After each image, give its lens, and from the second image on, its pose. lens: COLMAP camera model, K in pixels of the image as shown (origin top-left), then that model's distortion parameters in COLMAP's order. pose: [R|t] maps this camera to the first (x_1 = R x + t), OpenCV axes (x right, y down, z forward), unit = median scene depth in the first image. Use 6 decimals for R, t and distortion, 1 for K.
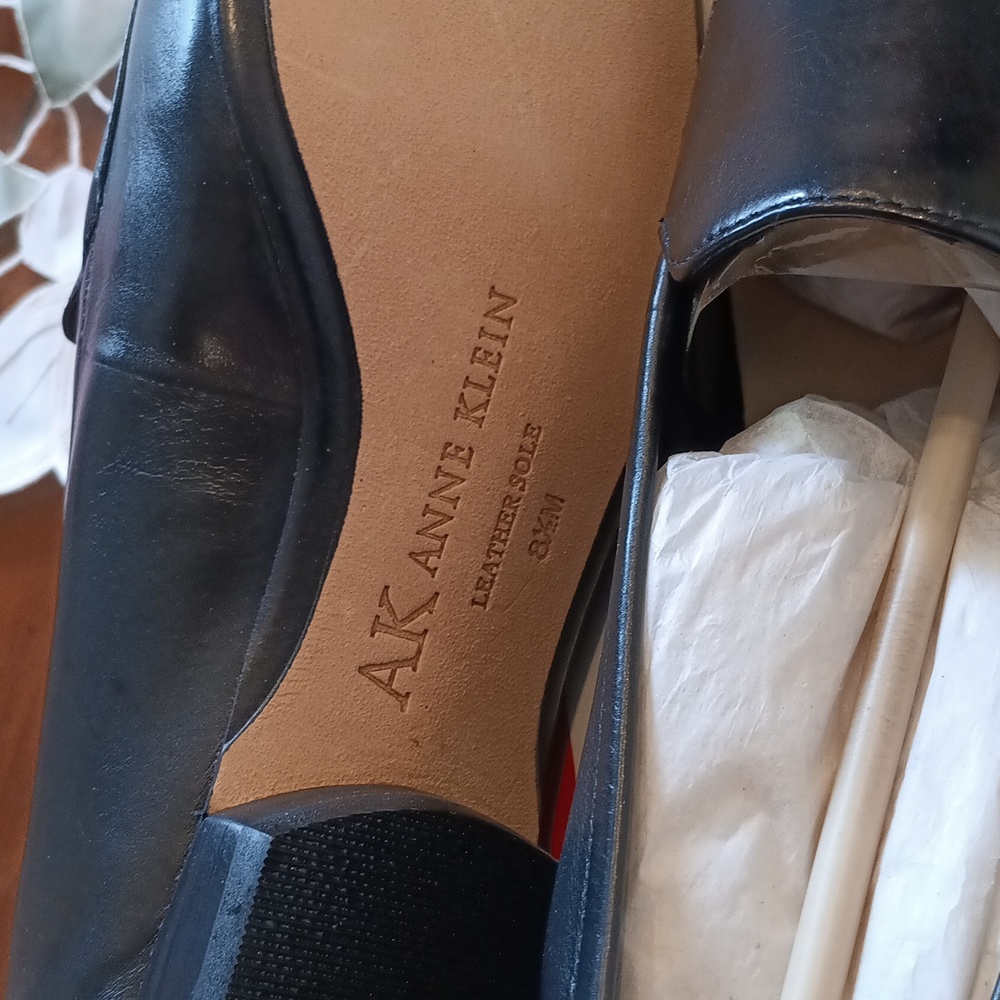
lens RADIAL K [[1431.5, 0, 550.7], [0, 1431.5, 420.2], [0, 0, 1]] dist [0.108850, -0.001347]
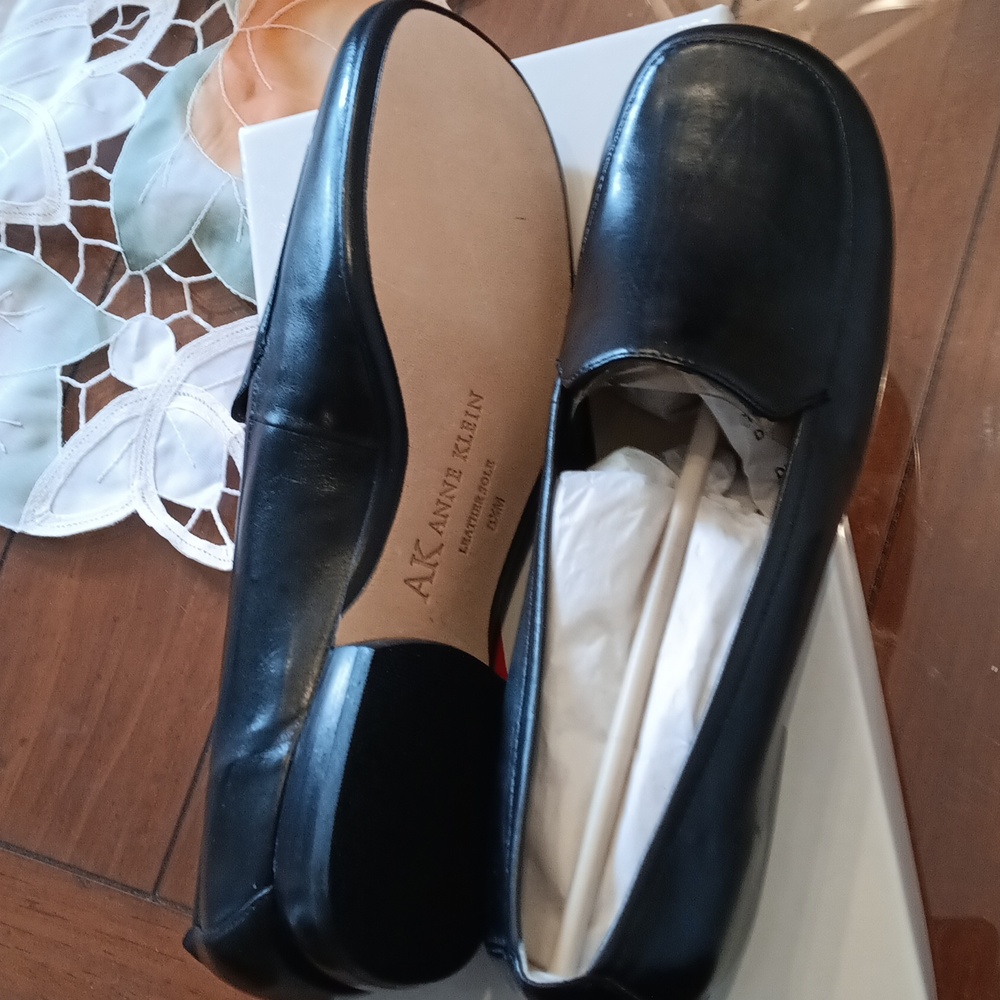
lens RADIAL K [[1431.5, 0, 550.7], [0, 1431.5, 420.2], [0, 0, 1]] dist [0.108850, -0.001347]
pose [[0.992187, 0.017558, 0.123515, -0.182863], [-0.006483, 0.995966, -0.089498, 0.128934], [-0.124588, 0.087998, 0.988299, -1.006771]]
